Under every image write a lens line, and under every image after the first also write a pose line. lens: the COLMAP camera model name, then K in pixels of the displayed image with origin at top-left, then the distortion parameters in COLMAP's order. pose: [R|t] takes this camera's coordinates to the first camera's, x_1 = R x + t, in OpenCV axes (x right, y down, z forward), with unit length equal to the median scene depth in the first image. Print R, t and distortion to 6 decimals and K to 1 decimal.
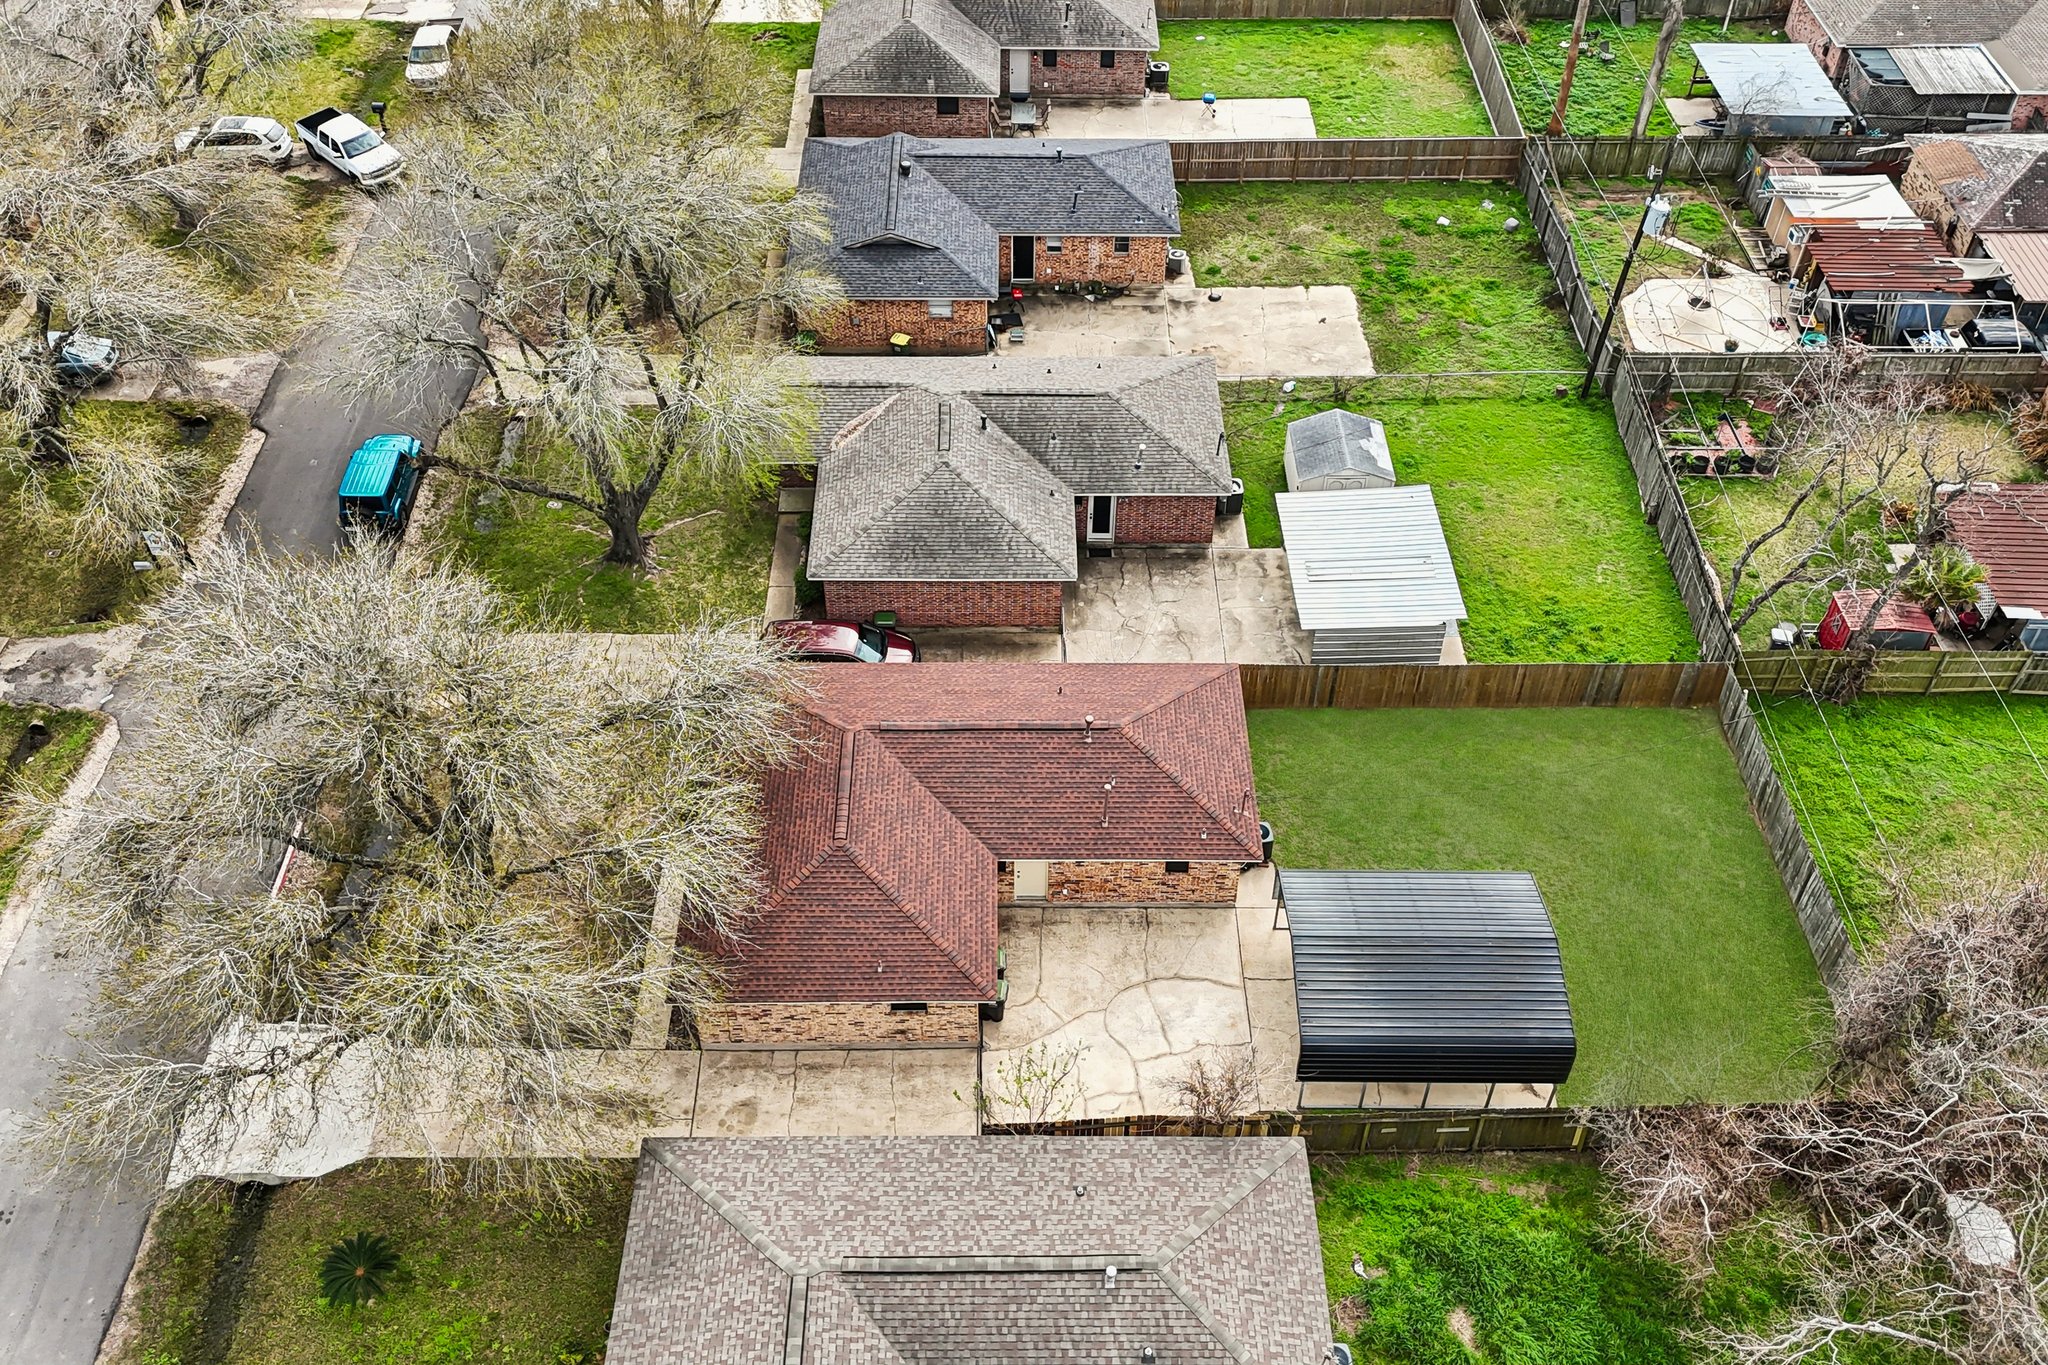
lens RADIAL K [[1773.7, 0, 1028.5], [0, 1773.7, 679.4], [0, 0, 1]] dist [0.162315, -0.306069]
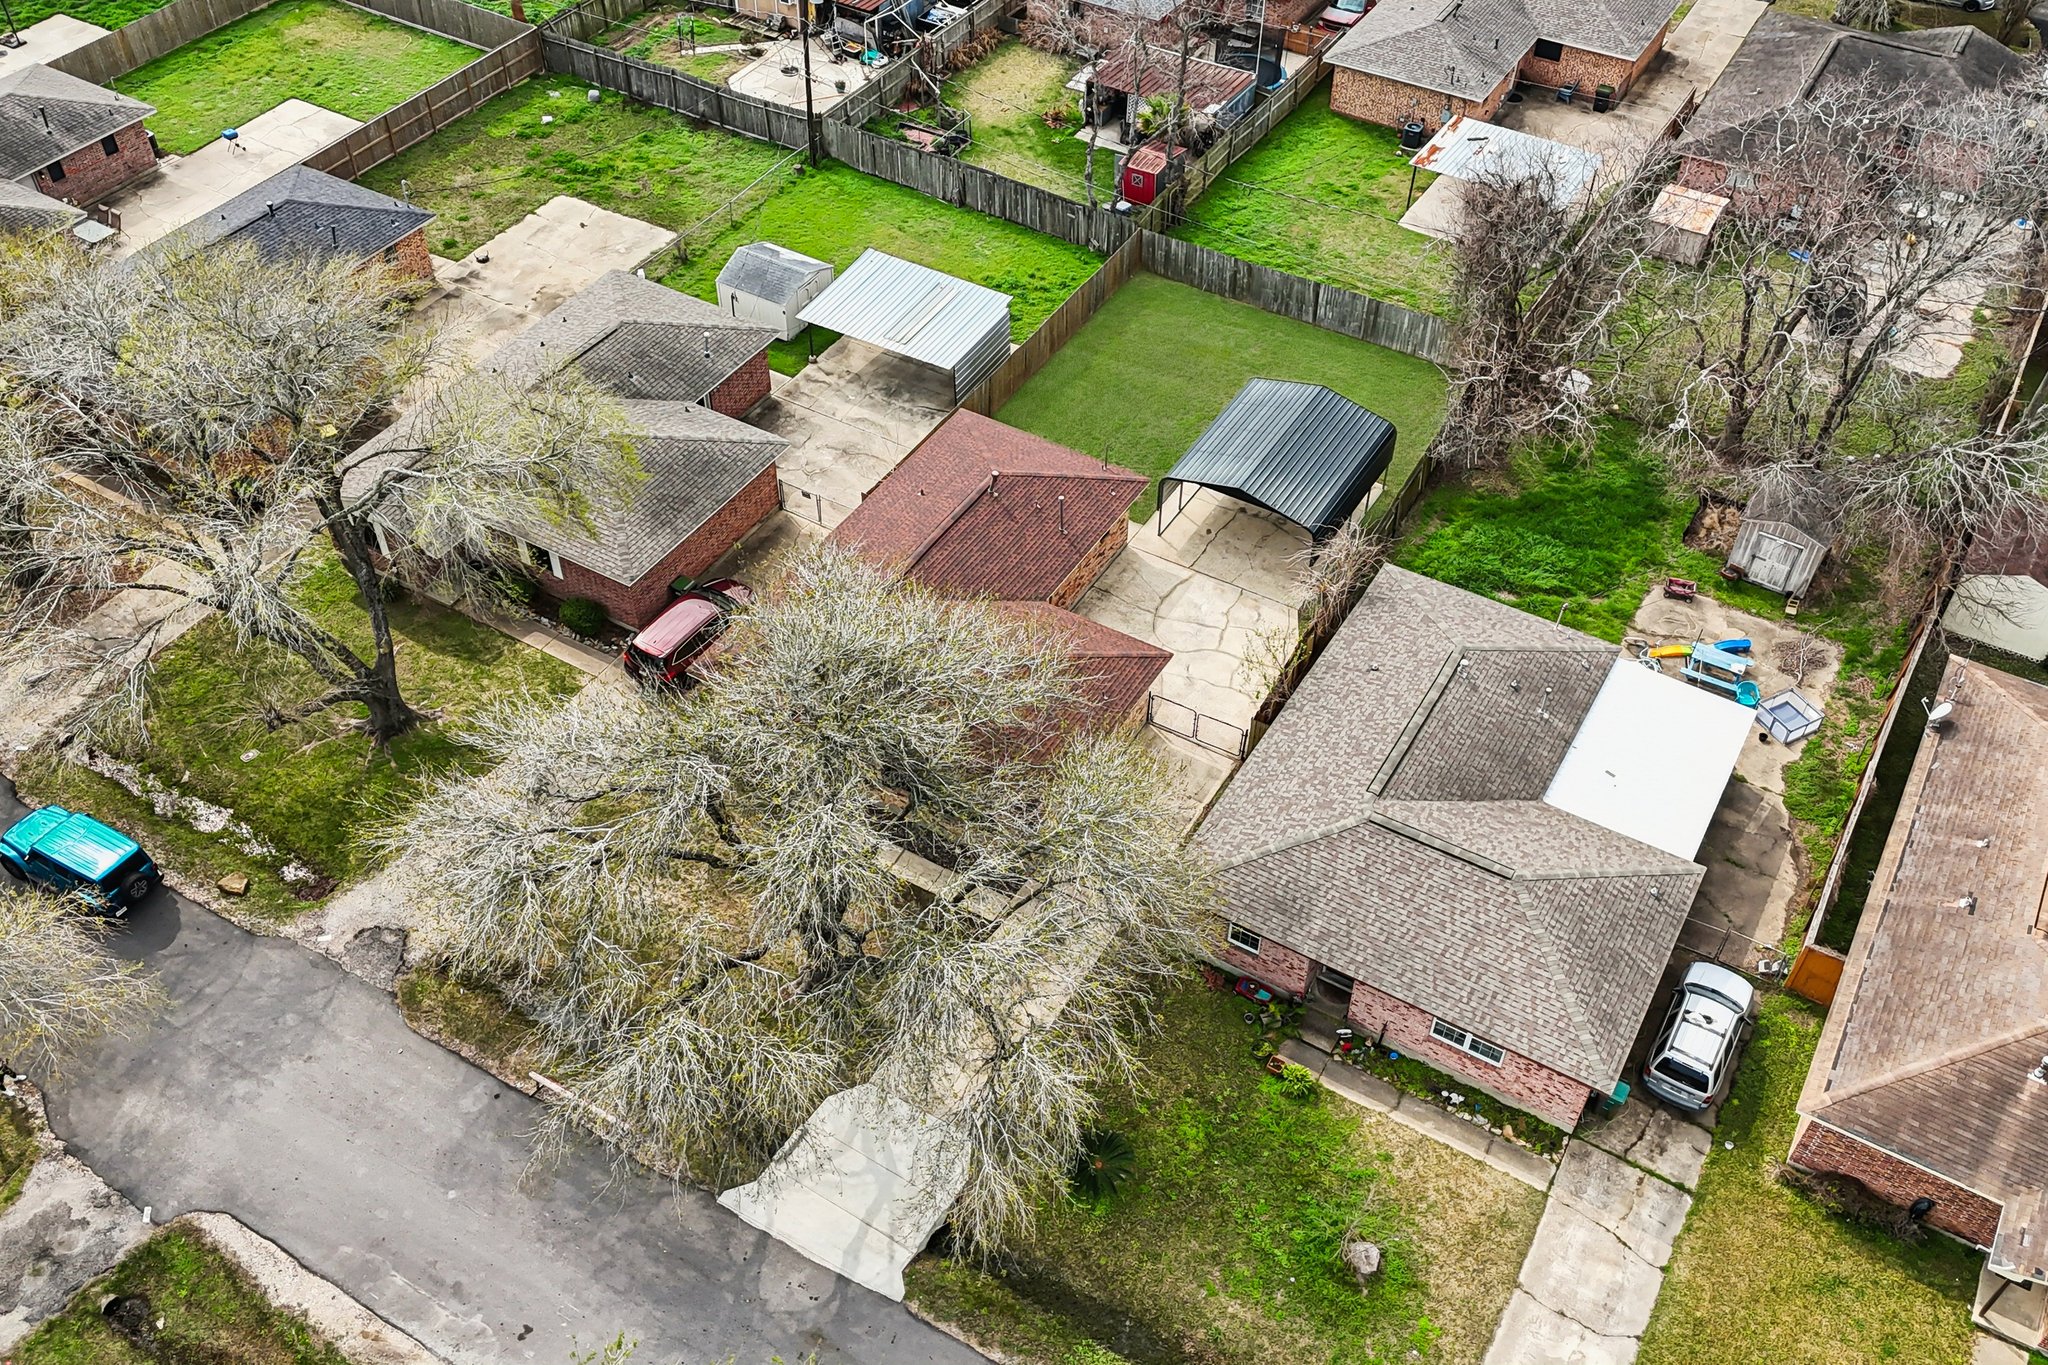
lens RADIAL K [[1794.0, 0, 1024.0], [0, 1794.0, 682.5], [0, 0, 1]] dist [0.052967, -0.047998]
pose [[0.517706, -0.604972, 0.604971, -0.516674], [0.595818, 0.762388, 0.252517, -0.109528], [-0.613989, 0.229723, 0.755146, 0.095956]]
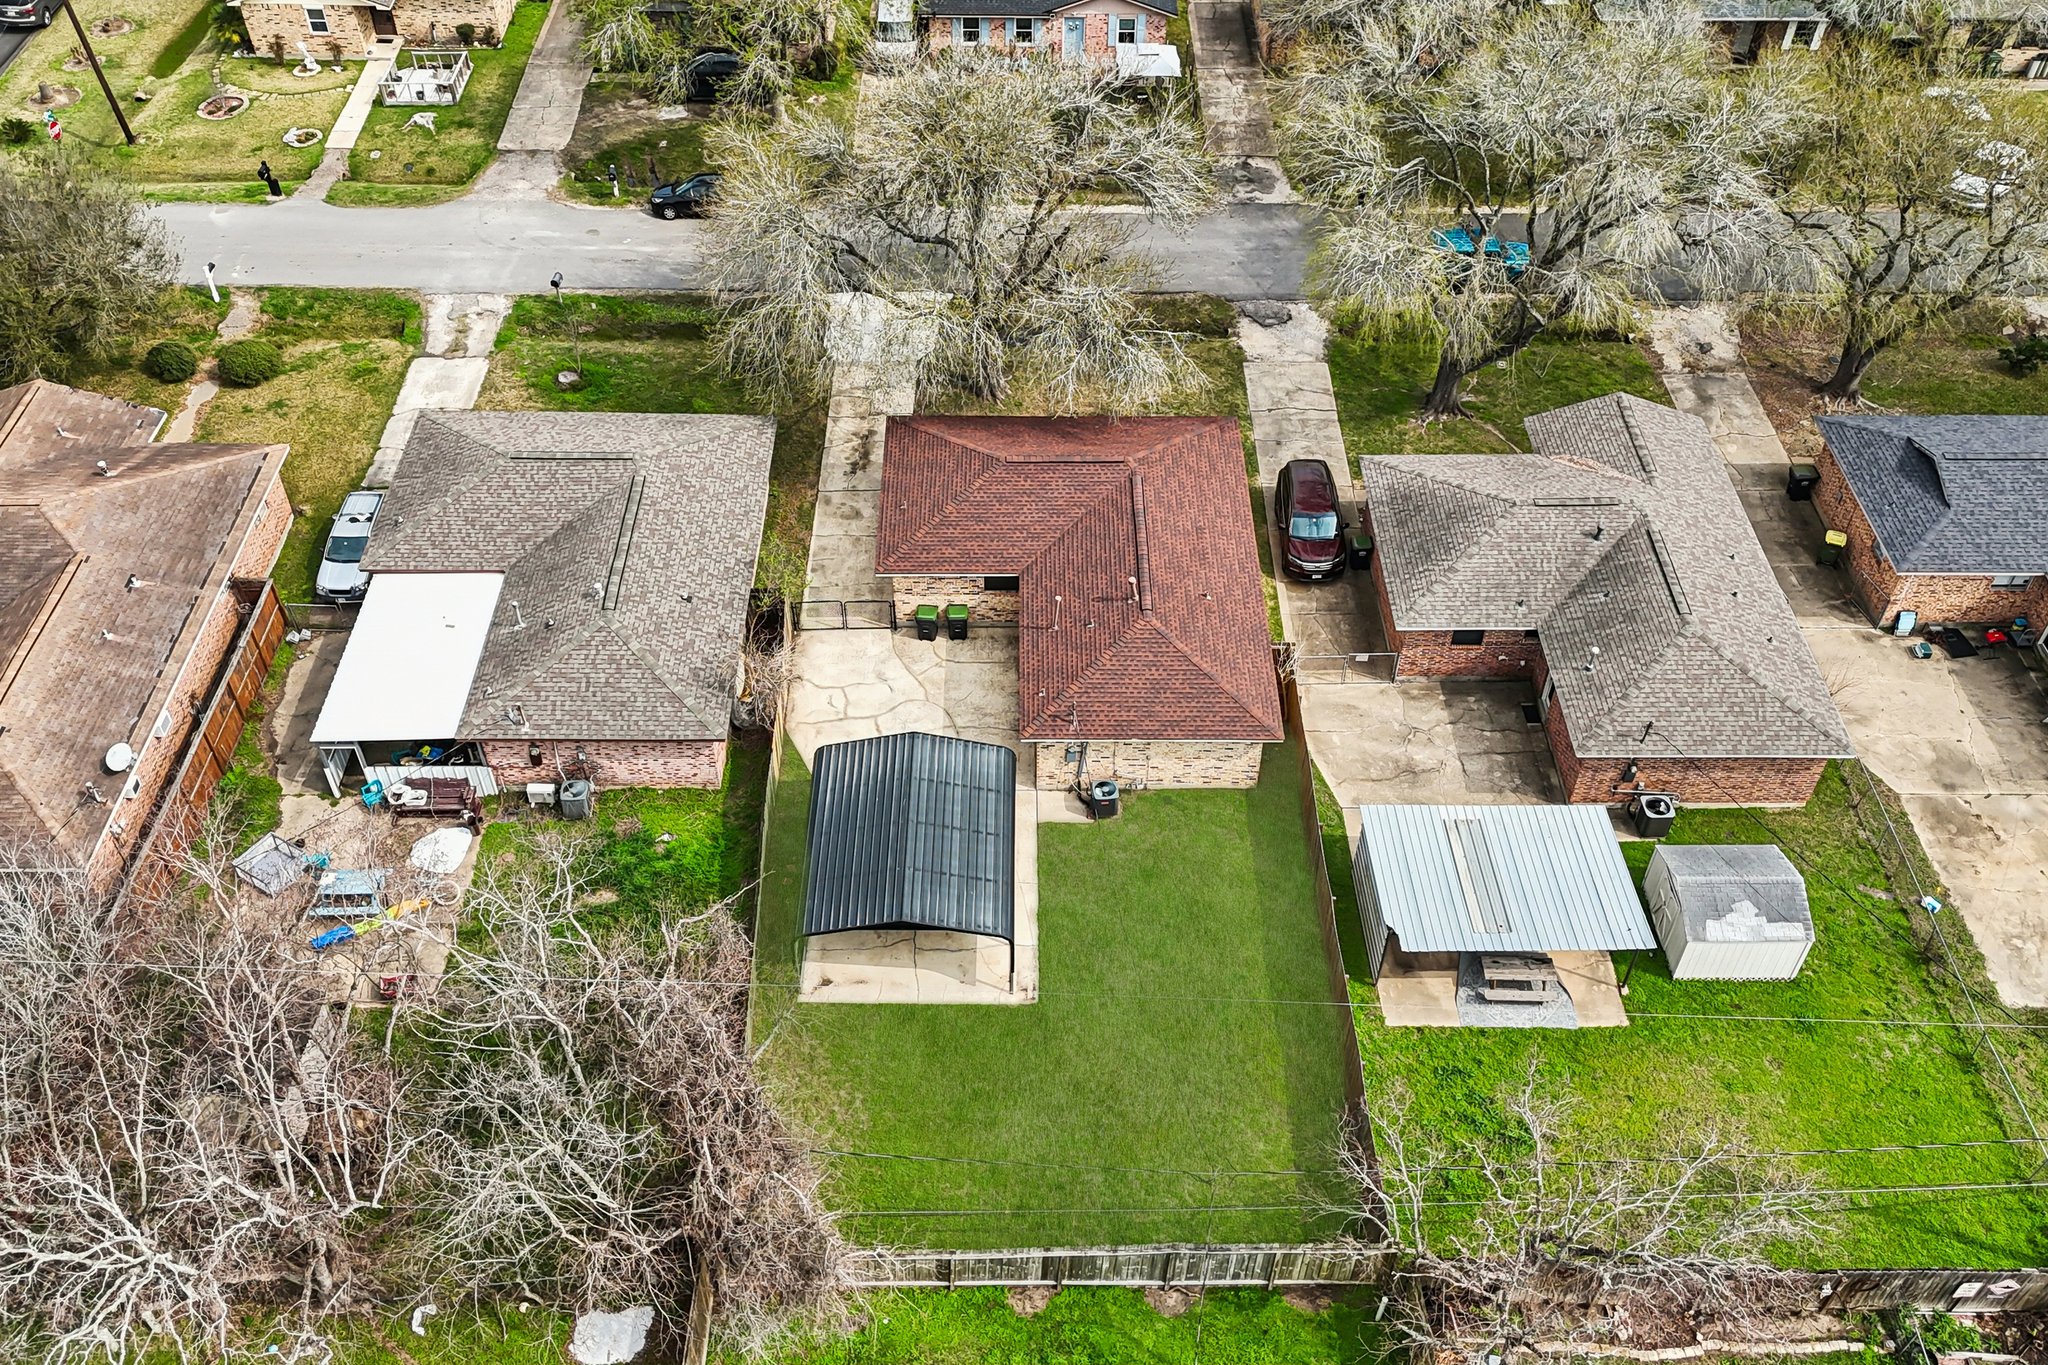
lens RADIAL K [[1794.0, 0, 1024.0], [0, 1794.0, 682.5], [0, 0, 1]] dist [0.052967, -0.047998]
pose [[-0.003960, 0.696113, -0.717922, 0.595525], [-0.707318, 0.505546, 0.494090, -0.302858], [0.706885, 0.509755, 0.490371, 0.314519]]
